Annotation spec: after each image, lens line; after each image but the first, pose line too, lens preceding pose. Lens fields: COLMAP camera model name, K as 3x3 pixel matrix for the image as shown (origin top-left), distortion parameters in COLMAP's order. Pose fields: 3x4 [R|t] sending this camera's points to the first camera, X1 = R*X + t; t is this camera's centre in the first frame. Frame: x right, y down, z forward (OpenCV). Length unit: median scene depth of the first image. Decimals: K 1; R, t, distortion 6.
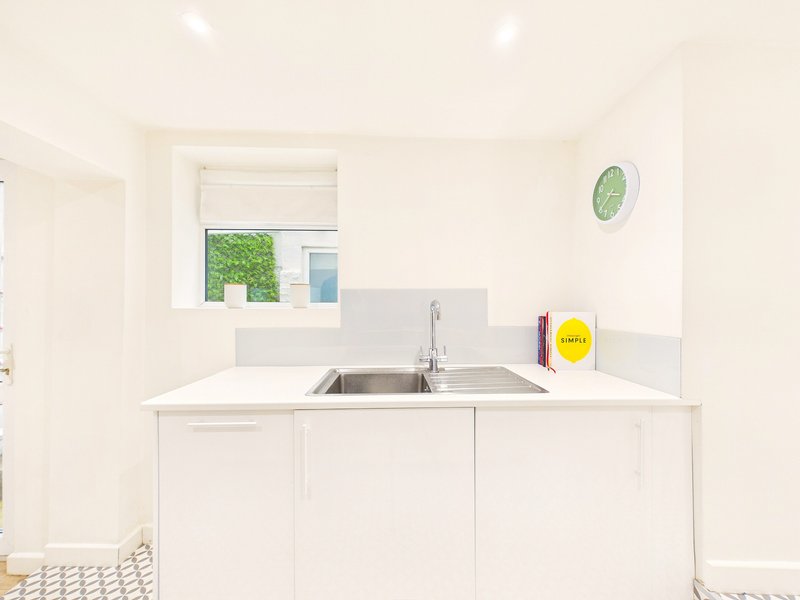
lens RADIAL K [[321.1, 0, 400.5], [0, 321.1, 308.8], [0, 0, 1]] dist [0.000182, 0.000019]
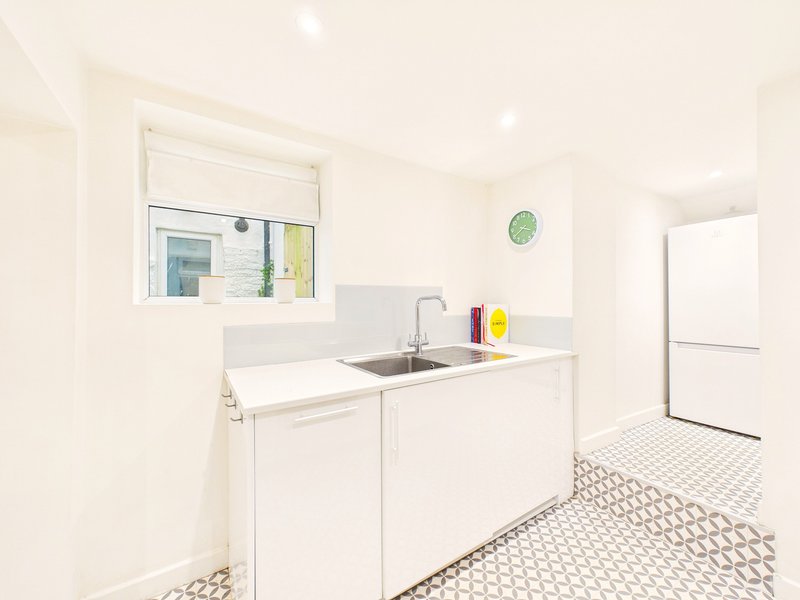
lens RADIAL K [[322.0, 0, 398.4], [0, 322.0, 303.5], [0, 0, 1]] dist [-0.000647, 0.000060]
pose [[0.851202, -0.008887, 0.524764, -0.615099], [0.009173, 0.999956, 0.002055, -0.000398], [-0.524759, 0.003065, 0.851245, -0.009813]]
